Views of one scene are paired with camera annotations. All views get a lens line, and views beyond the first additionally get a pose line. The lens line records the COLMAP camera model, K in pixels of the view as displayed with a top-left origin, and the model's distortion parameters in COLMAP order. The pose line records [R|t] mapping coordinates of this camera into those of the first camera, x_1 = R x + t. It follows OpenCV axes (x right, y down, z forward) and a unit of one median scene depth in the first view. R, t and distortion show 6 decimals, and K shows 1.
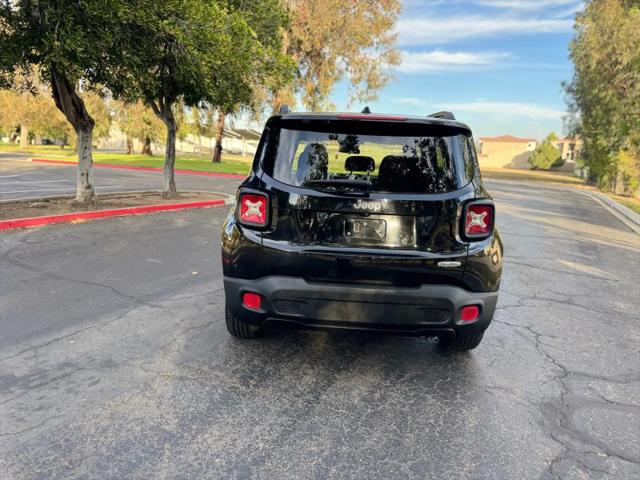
lens RADIAL K [[457.6, 0, 318.5], [0, 457.6, 237.6], [0, 0, 1]] dist [0.045838, -0.060178]
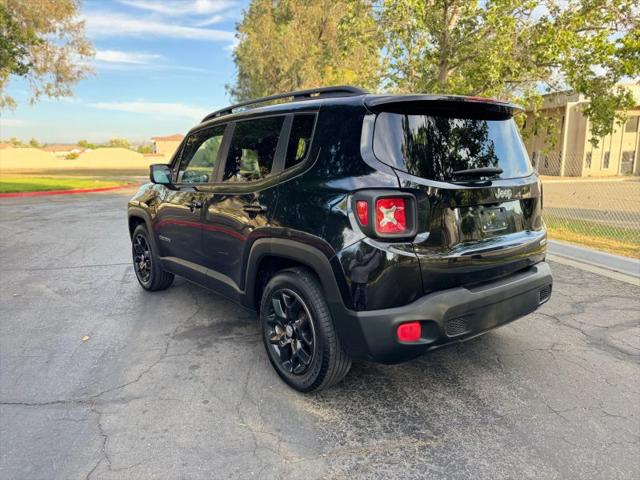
lens RADIAL K [[460.3, 0, 318.1], [0, 460.3, 230.1], [0, 0, 1]] dist [0.005395, -0.003734]
pose [[0.775529, -0.152103, 0.612715, -0.685164], [0.161318, 0.986067, 0.040601, -0.086438], [-0.610353, 0.067355, 0.789260, 0.439858]]
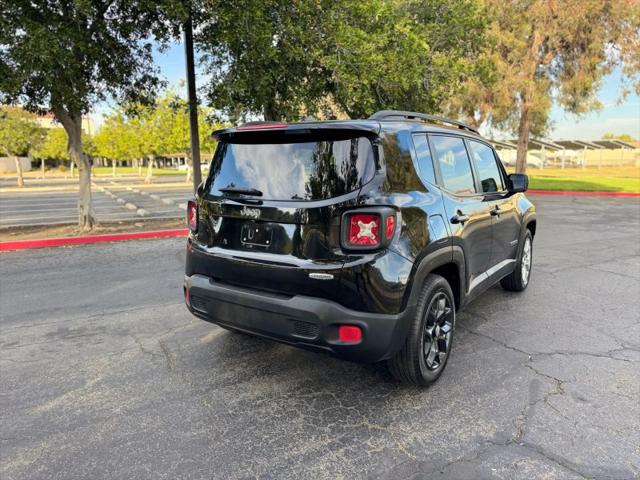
lens RADIAL K [[457.6, 0, 318.5], [0, 457.6, 237.6], [0, 0, 1]] dist [0.045838, -0.060178]
pose [[0.828739, 0.034972, -0.558541, 0.723184], [-0.053519, 0.998424, -0.016896, -0.003683], [0.557070, 0.043895, 0.829305, 0.210424]]
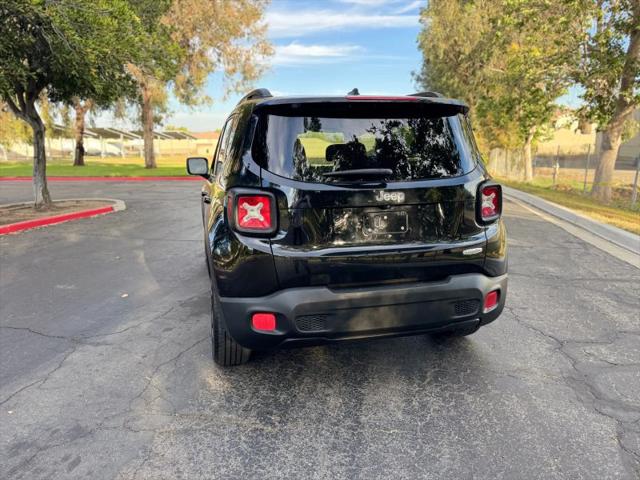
lens RADIAL K [[460.3, 0, 318.1], [0, 460.3, 230.1], [0, 0, 1]] dist [0.005395, -0.003734]
pose [[0.959826, -0.104536, 0.260395, -0.238921], [0.104667, 0.994417, 0.013403, -0.028515], [-0.260343, 0.014391, 0.965409, 0.154392]]
